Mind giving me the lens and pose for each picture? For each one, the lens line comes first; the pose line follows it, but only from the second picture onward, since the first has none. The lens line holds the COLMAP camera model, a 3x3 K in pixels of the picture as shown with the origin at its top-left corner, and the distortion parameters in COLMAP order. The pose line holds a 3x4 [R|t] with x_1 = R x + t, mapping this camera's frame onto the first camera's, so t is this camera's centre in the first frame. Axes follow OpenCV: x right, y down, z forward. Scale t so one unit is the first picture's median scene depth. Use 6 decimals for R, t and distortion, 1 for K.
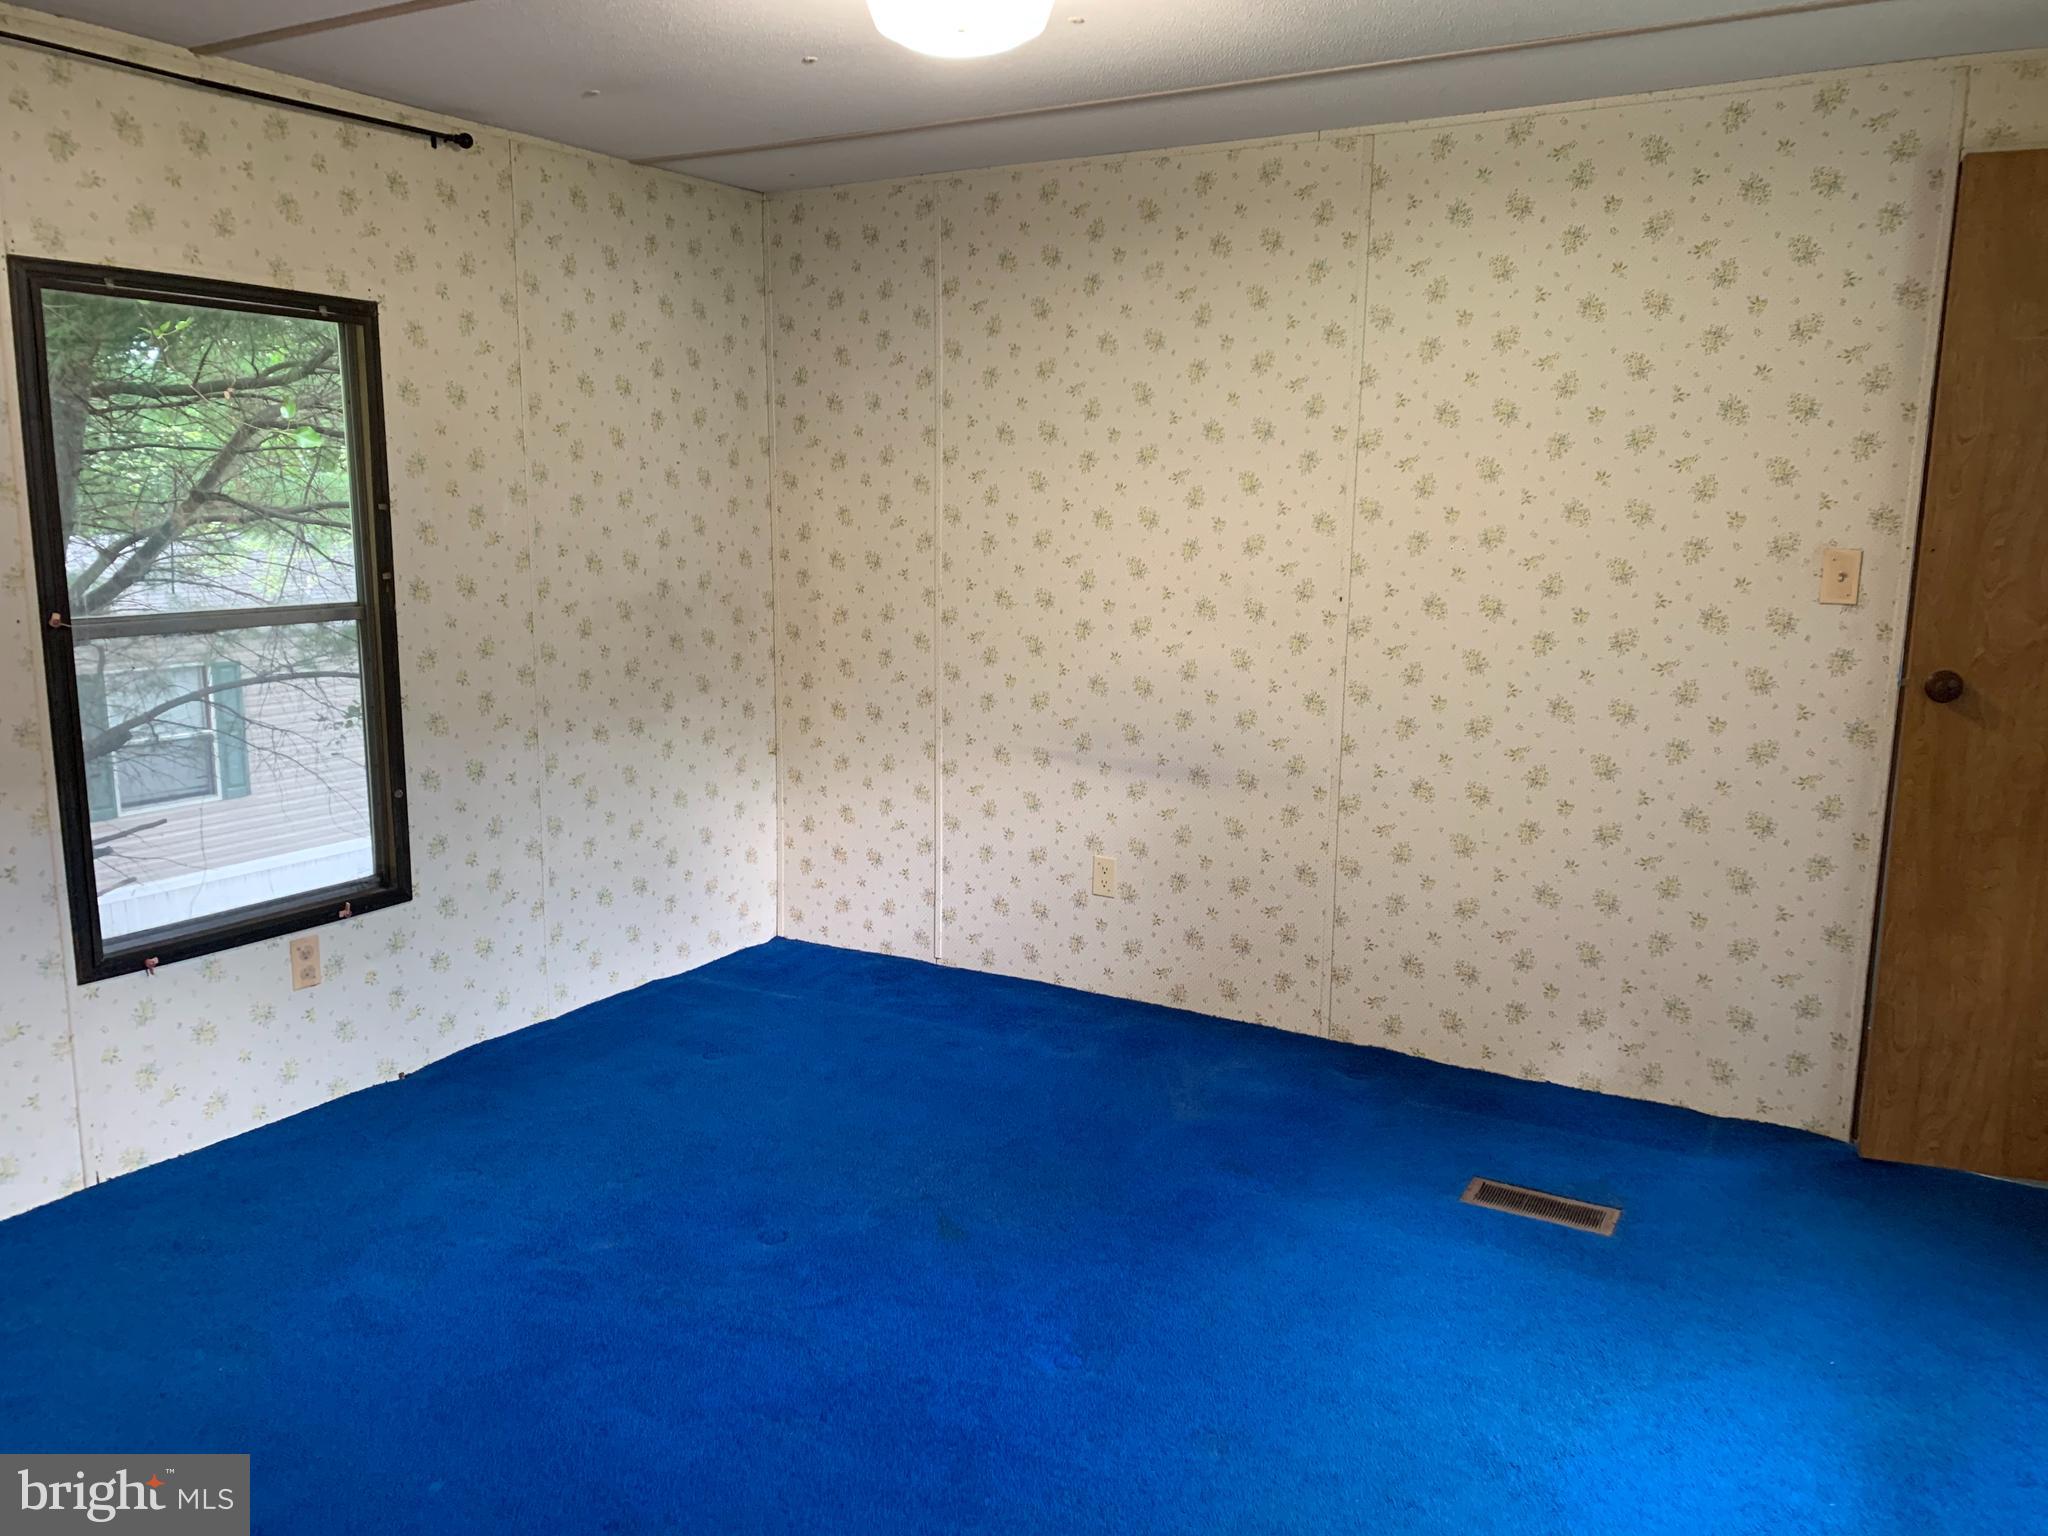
lens RADIAL K [[1573.7, 0, 1022.5], [0, 1573.7, 774.0], [0, 0, 1]] dist [0.041385, -0.020061]
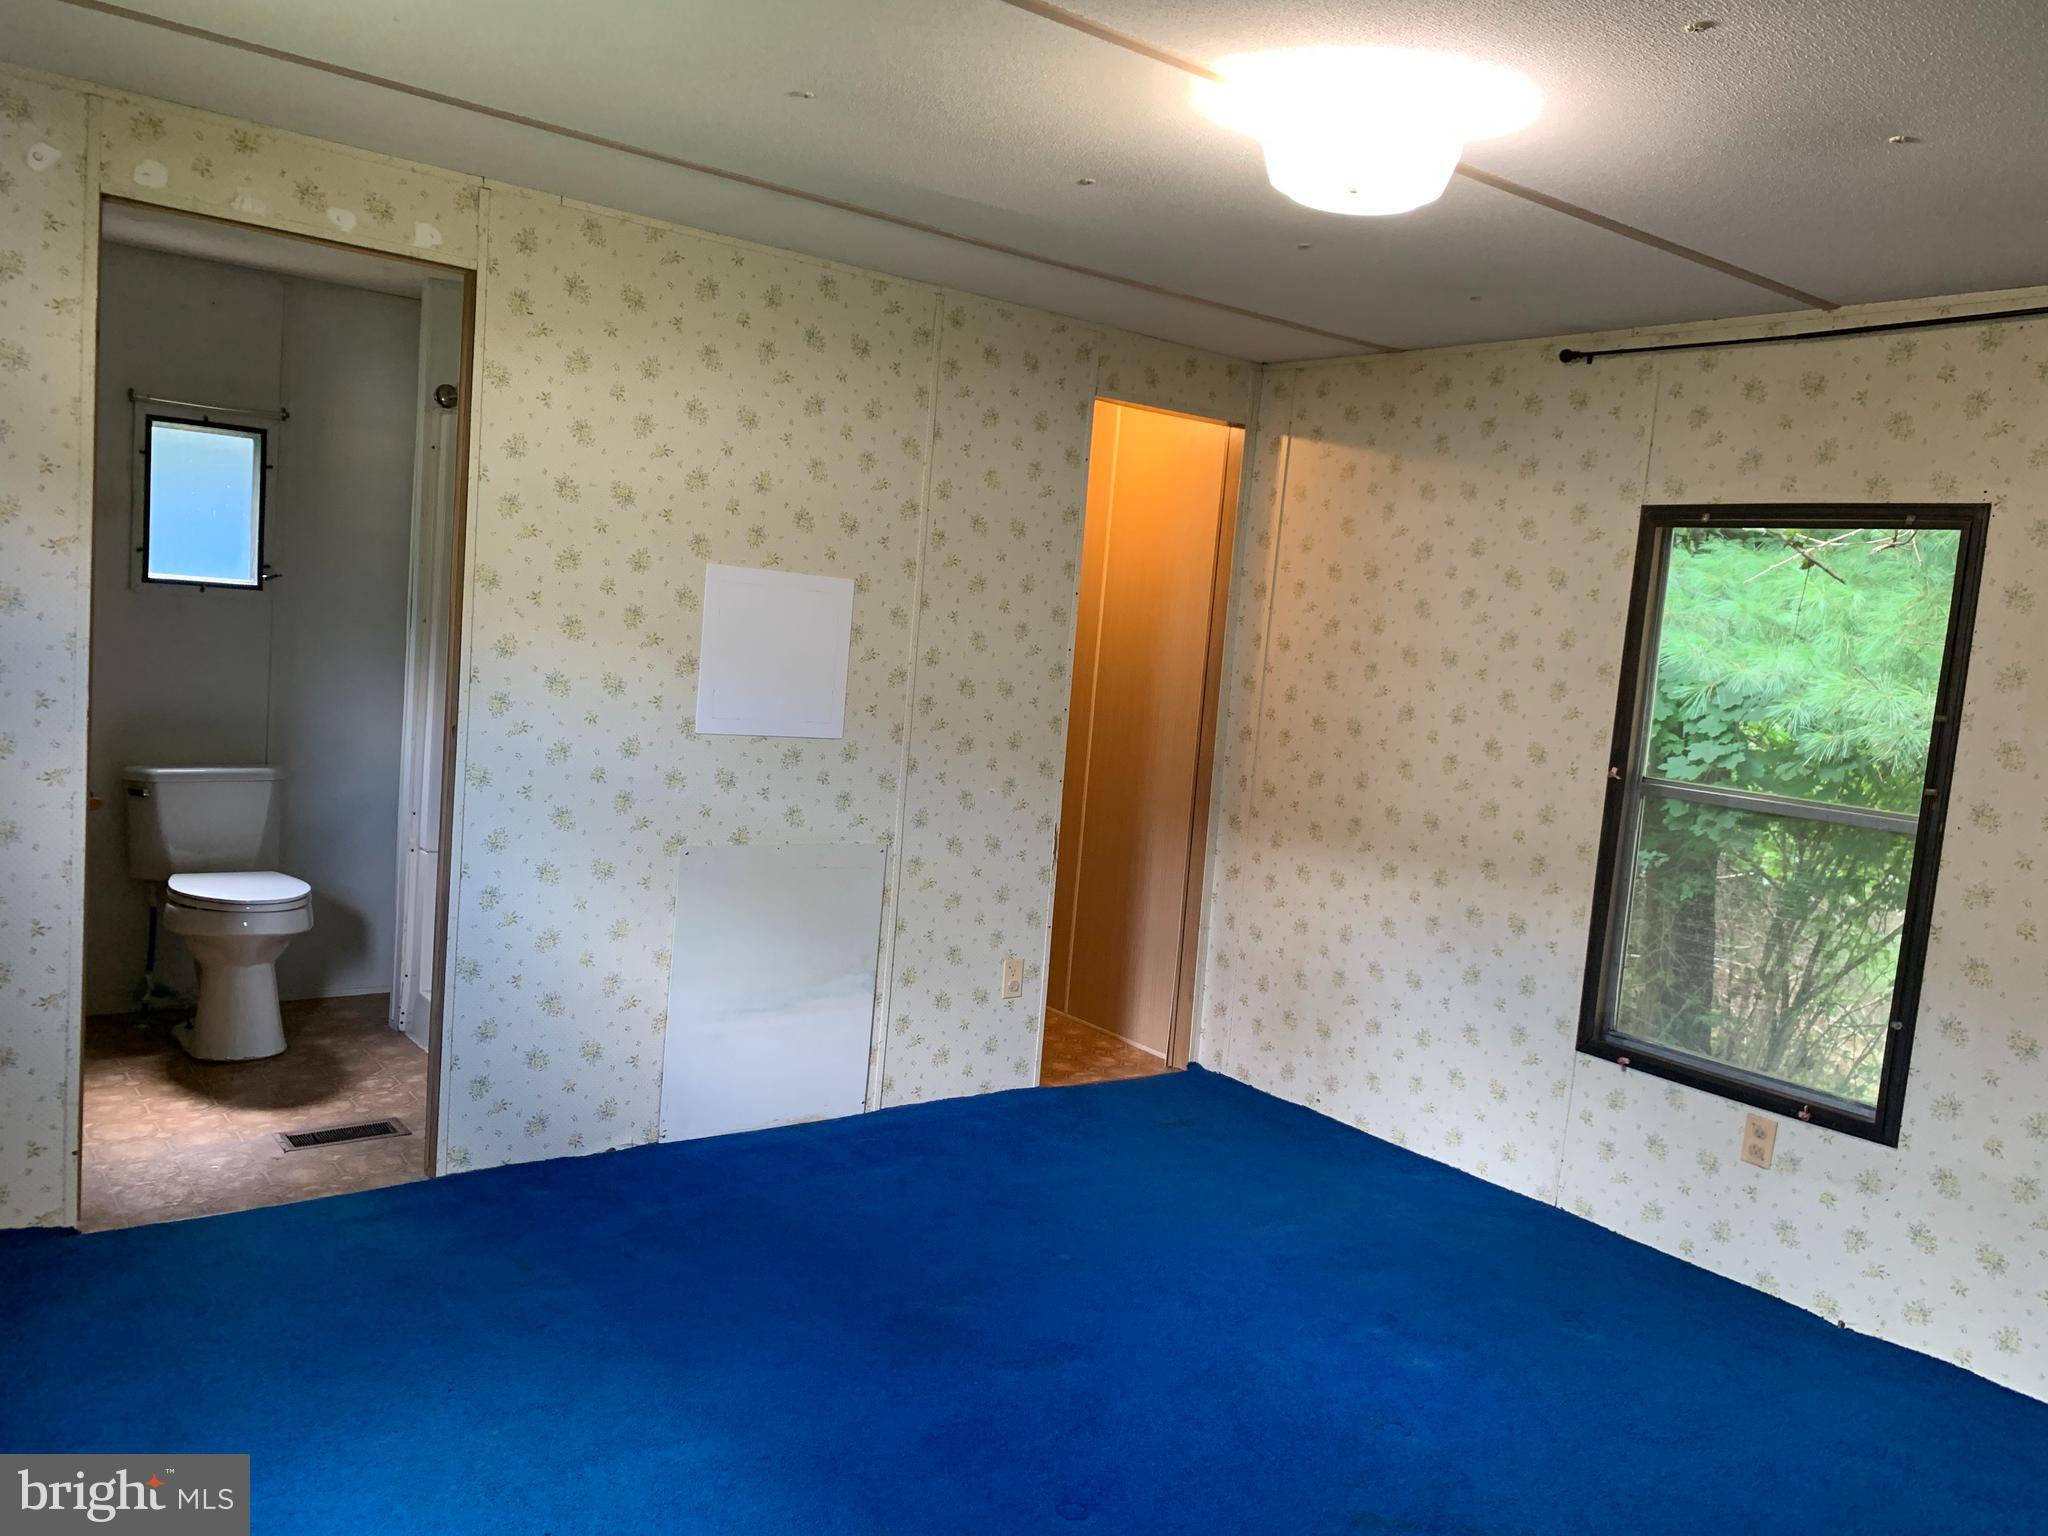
lens RADIAL K [[1573.7, 0, 1023.8], [0, 1573.7, 765.1], [0, 0, 1]] dist [0.041385, -0.020061]
pose [[-0.362363, 0.051524, -0.930612, 0.706461], [-0.248220, 0.957076, 0.149642, -0.159405], [0.898376, 0.285221, -0.334020, 0.896896]]
